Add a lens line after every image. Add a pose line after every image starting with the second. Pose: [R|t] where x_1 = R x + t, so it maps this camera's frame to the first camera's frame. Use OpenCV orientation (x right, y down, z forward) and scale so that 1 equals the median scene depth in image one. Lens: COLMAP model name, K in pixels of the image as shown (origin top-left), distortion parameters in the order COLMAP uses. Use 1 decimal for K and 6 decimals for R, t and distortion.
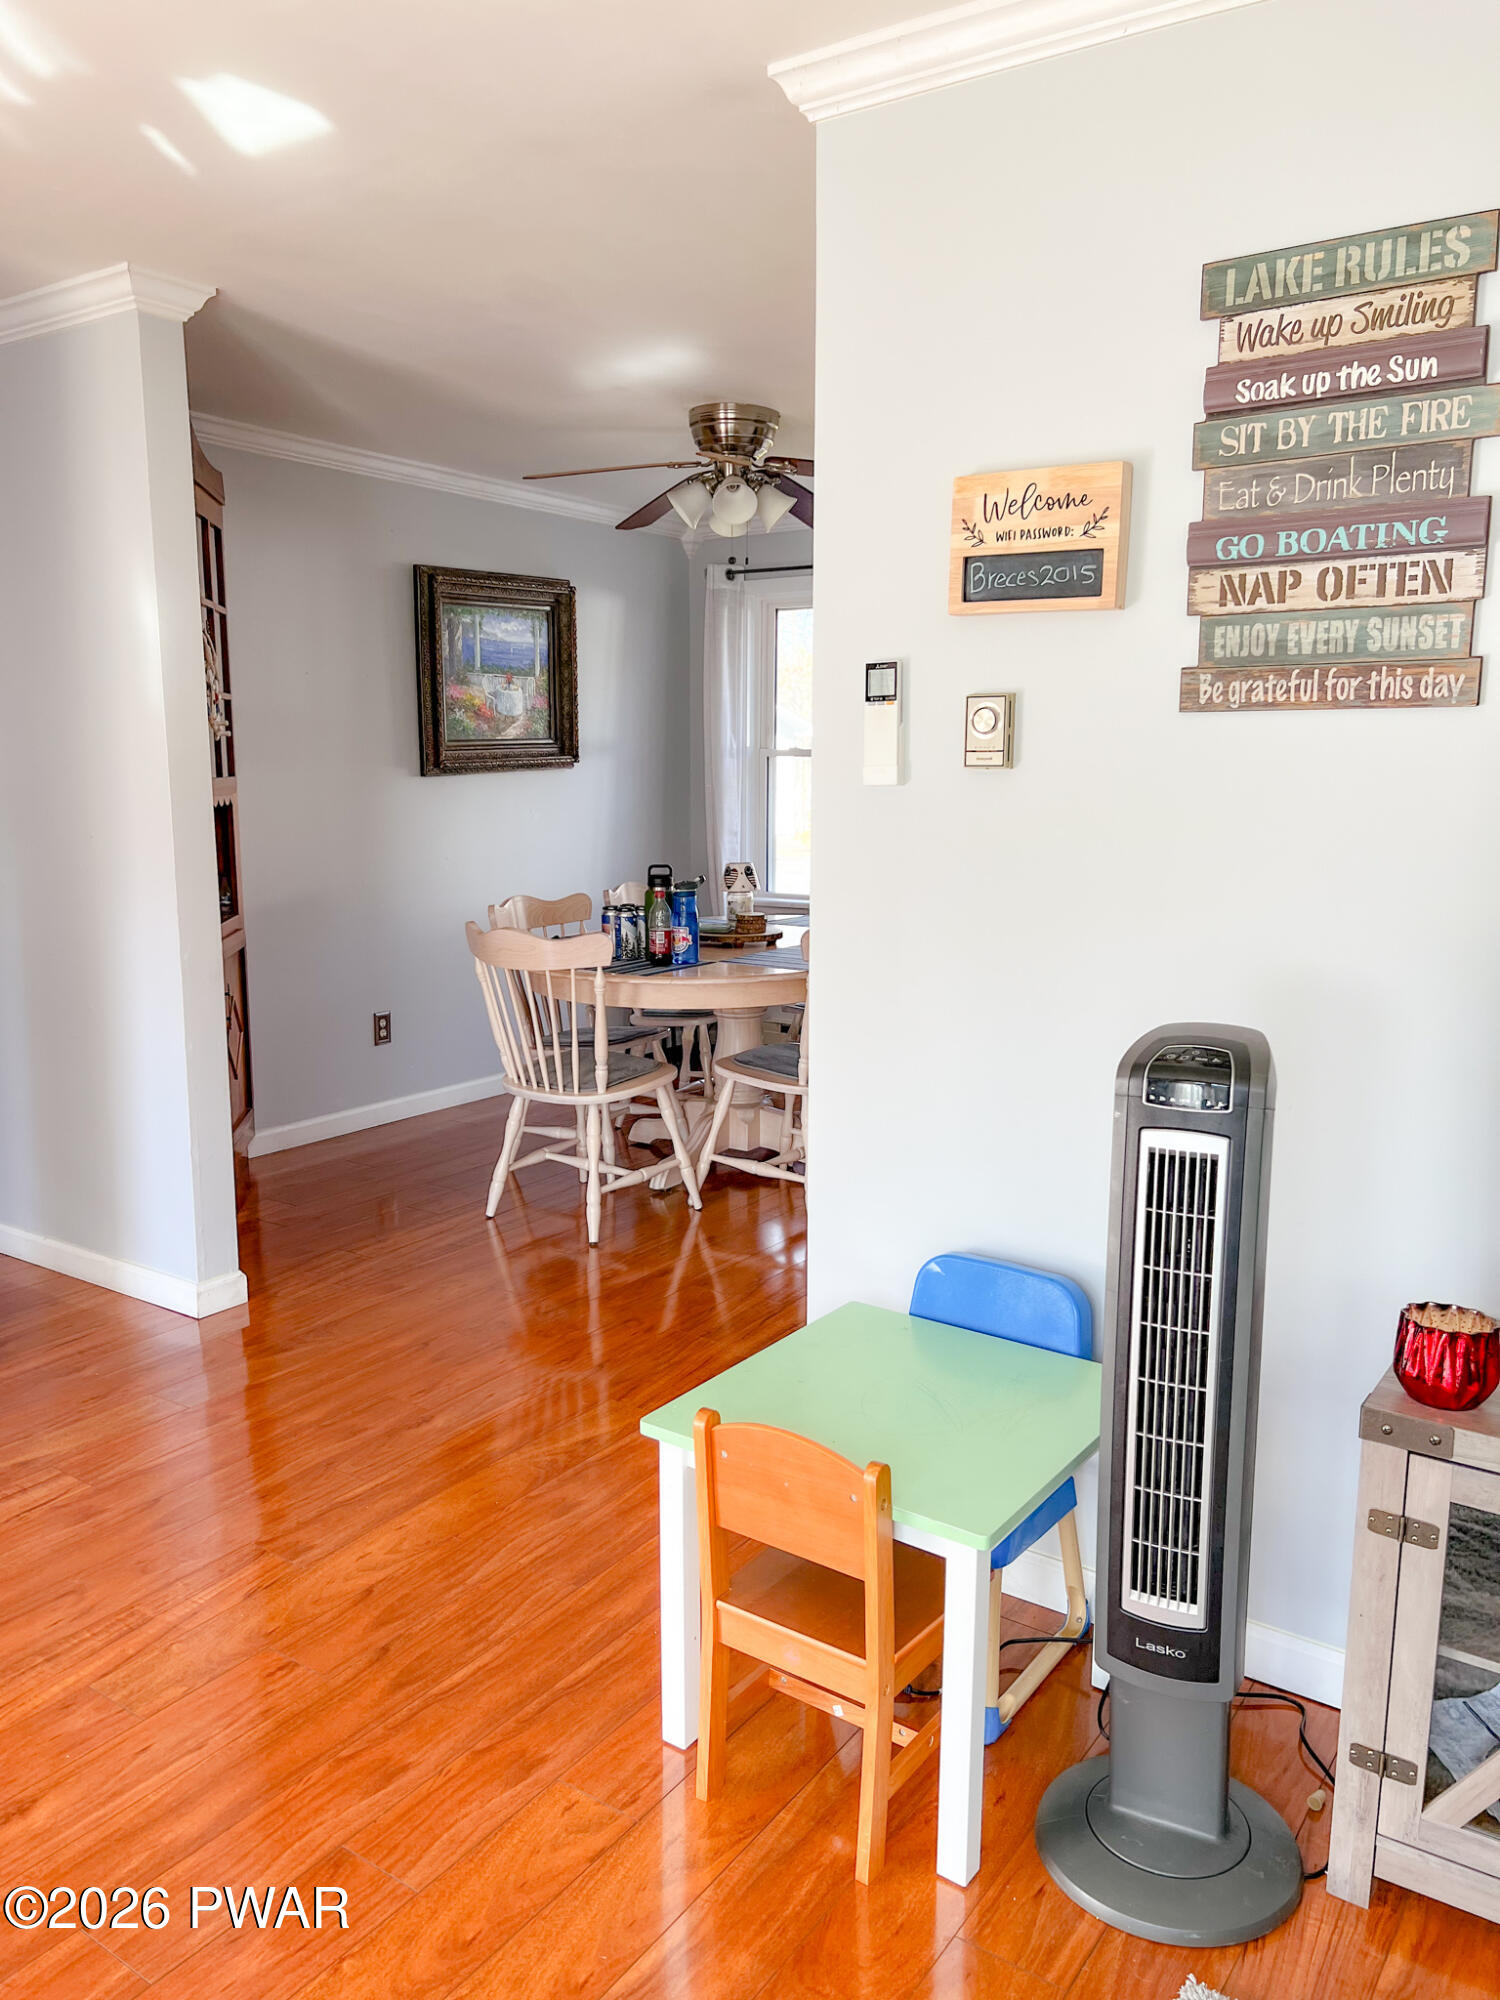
lens RADIAL K [[1500.9, 0, 749.4], [0, 1500.9, 1001.0], [0, 0, 1]] dist [0.004457, -0.000103]
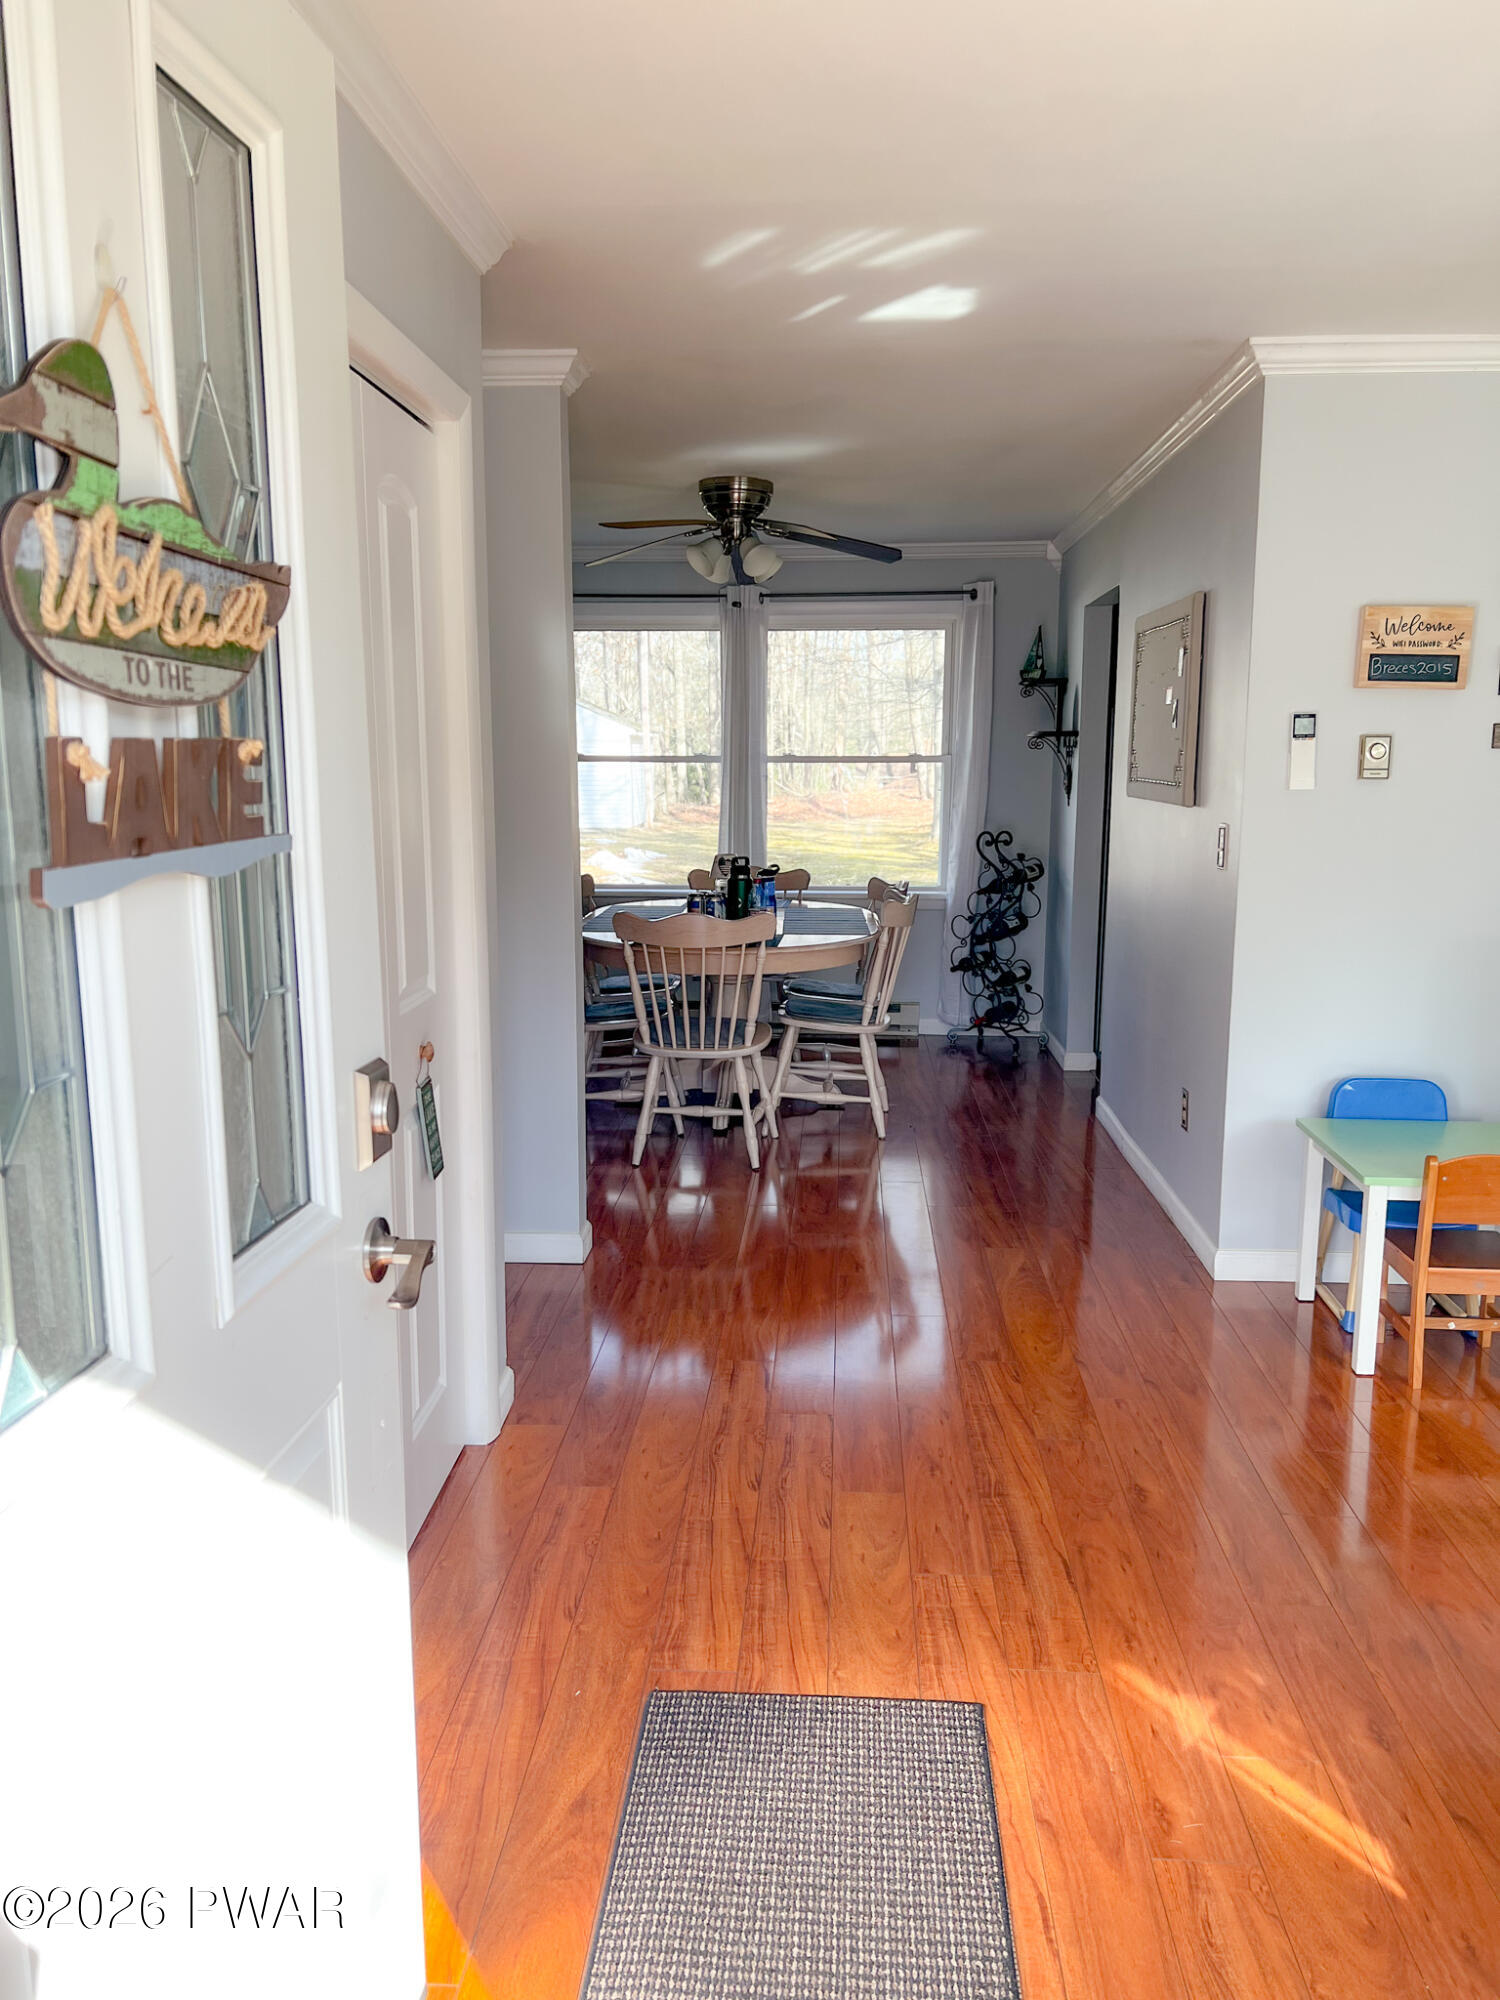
lens RADIAL K [[1500.9, 0, 752.5], [0, 1500.9, 1001.6], [0, 0, 1]] dist [0.004457, -0.000103]
pose [[0.847133, -0.084829, 0.524566, -1.350615], [0.084181, 0.996133, 0.025141, -0.007973], [-0.524671, 0.022861, 0.850998, -0.060312]]
